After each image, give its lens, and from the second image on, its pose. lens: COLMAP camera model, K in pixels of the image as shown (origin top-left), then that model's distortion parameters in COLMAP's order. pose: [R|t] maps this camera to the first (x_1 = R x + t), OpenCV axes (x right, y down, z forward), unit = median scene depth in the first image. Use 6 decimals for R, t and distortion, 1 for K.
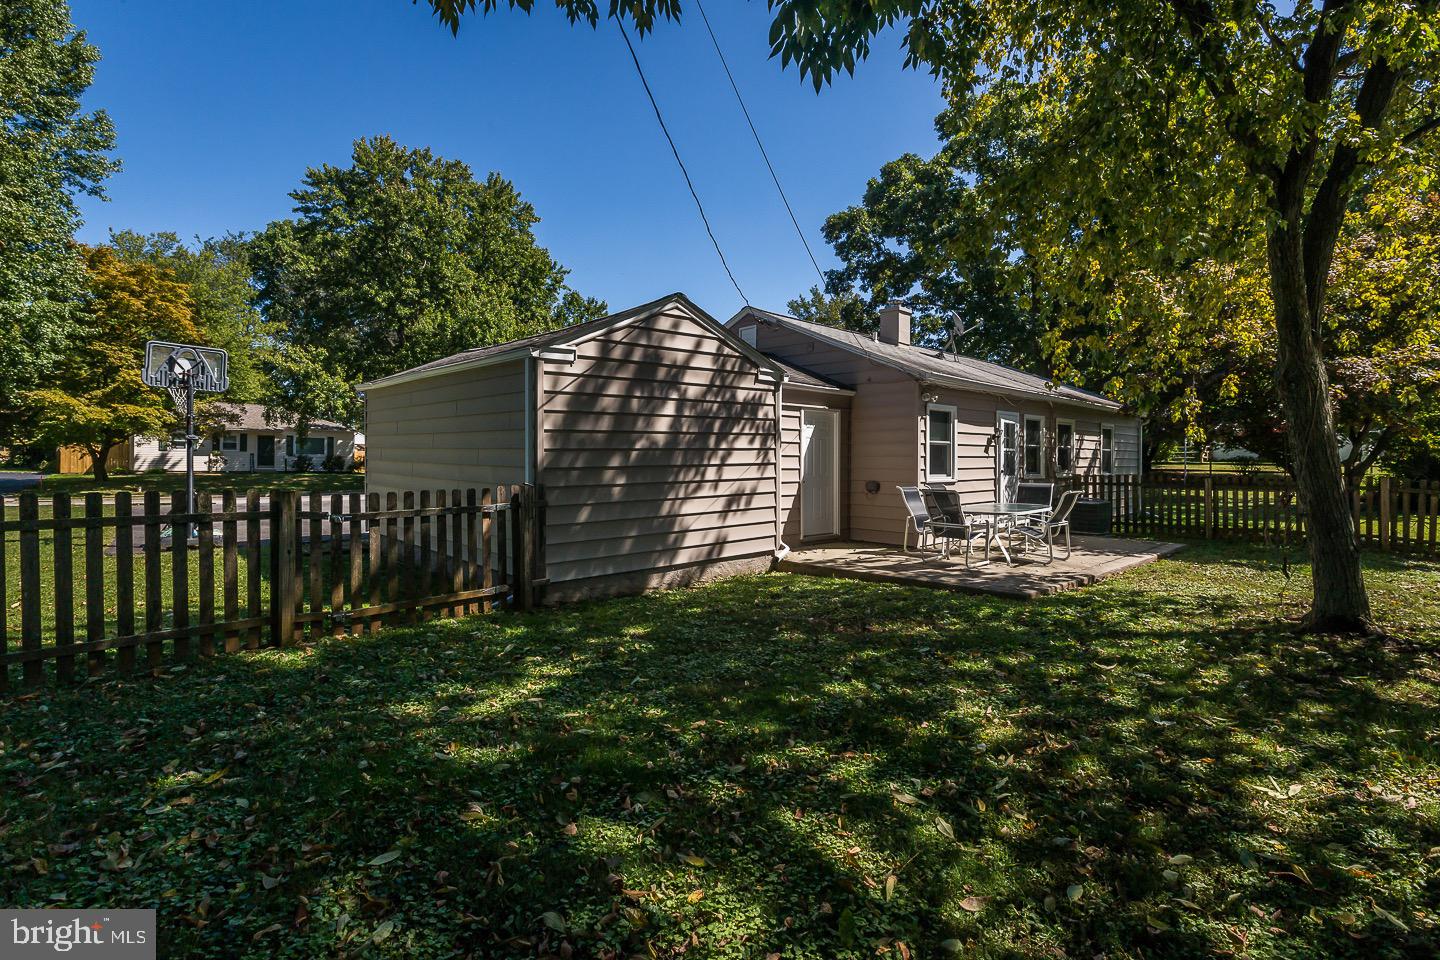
lens RADIAL K [[683.4, 0, 716.7], [0, 683.4, 470.4], [0, 0, 1]] dist [-0.006299, -0.000347]
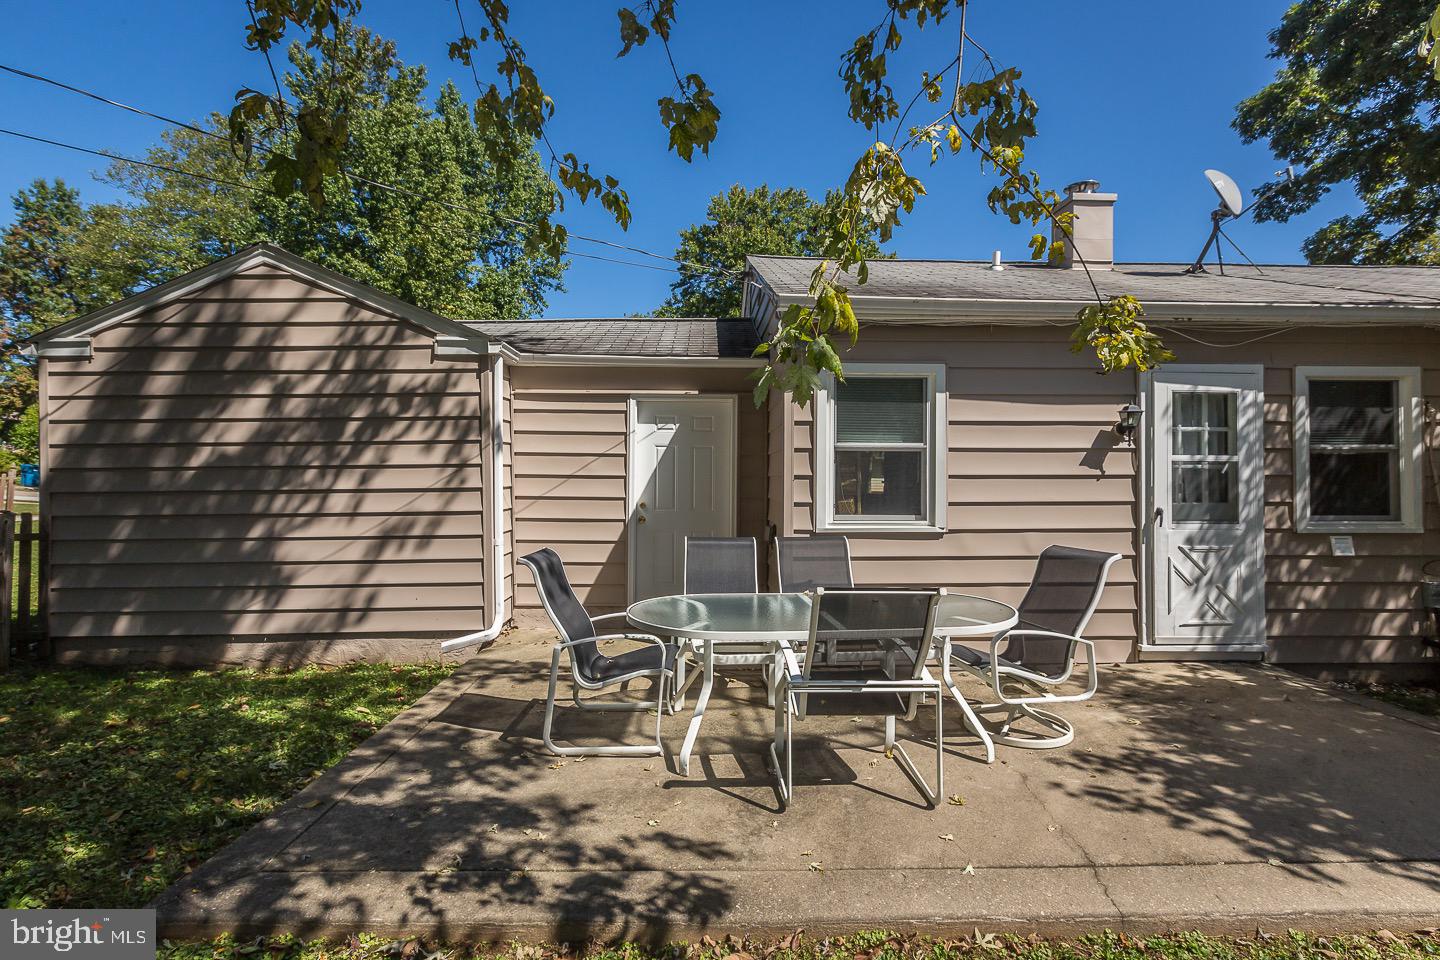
lens RADIAL K [[655.3, 0, 718.3], [0, 655.3, 481.4], [0, 0, 1]] dist [0.000636, 0.001095]
pose [[0.745875, 0.000065, -0.666086, 0.682688], [-0.011945, 0.999840, -0.013278, -0.012251], [0.665979, 0.017860, 0.745756, 0.759608]]
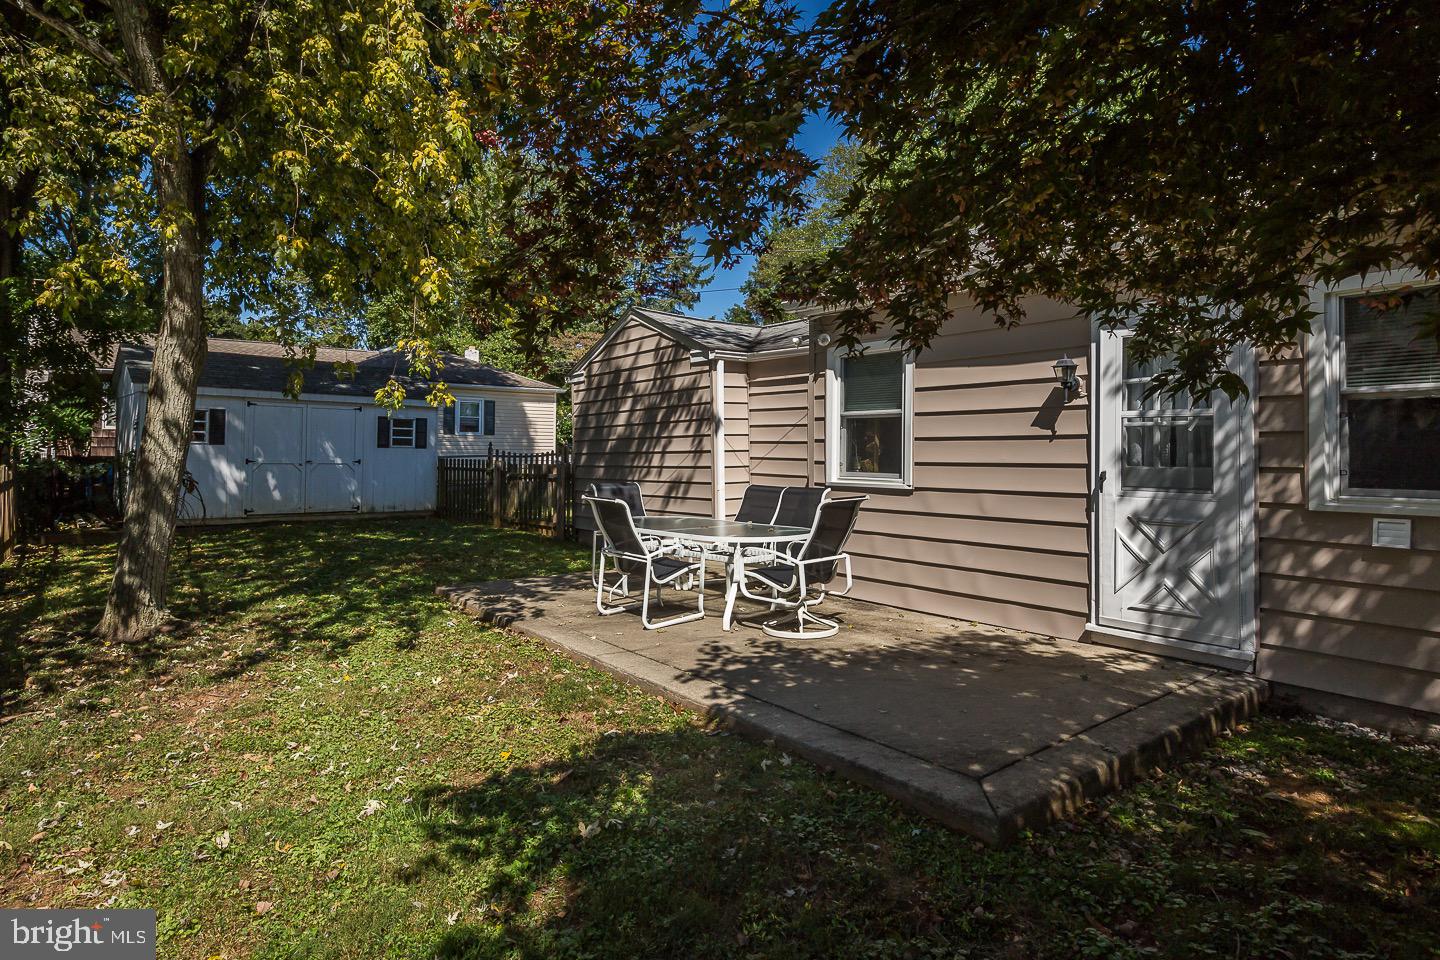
lens RADIAL K [[772.6, 0, 718.2], [0, 772.6, 470.4], [0, 0, 1]] dist [0.004260, 0.000656]
pose [[-0.080825, 0.021754, -0.996491, 1.186748], [-0.021914, 0.999481, 0.023597, -0.010040], [0.996487, 0.023744, -0.080306, 1.178636]]
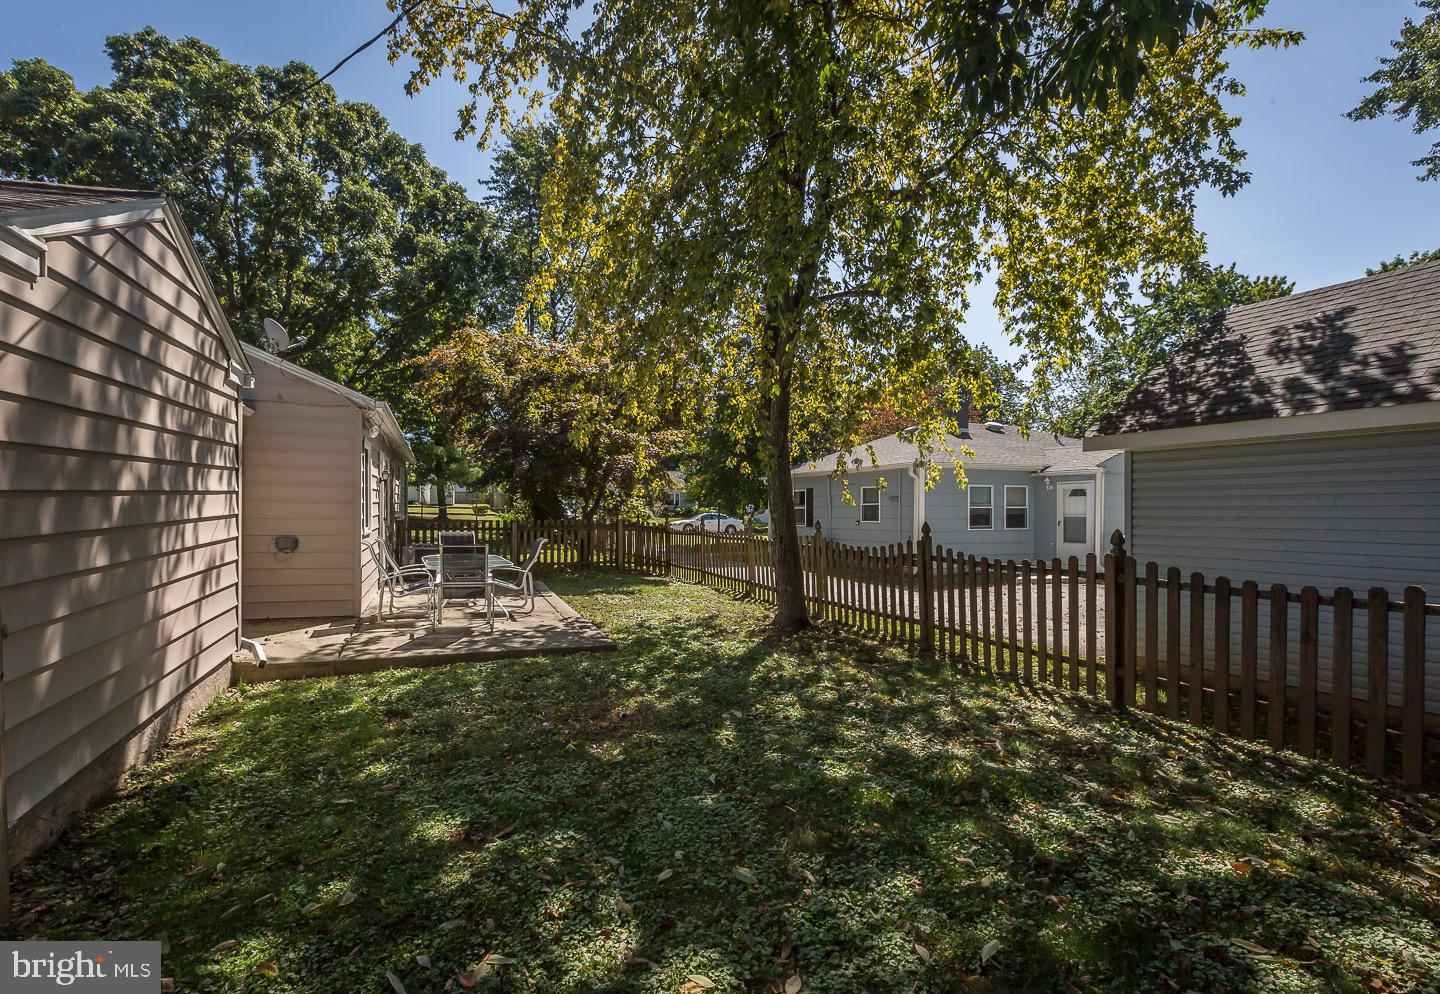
lens RADIAL K [[683.1, 0, 714.1], [0, 683.1, 505.4], [0, 0, 1]] dist [-0.002064, 0.000017]
pose [[0.398377, 0.003340, 0.917216, -0.345117], [0.003939, 0.999978, -0.005352, -0.014688], [-0.917213, 0.005745, 0.398355, 0.375535]]
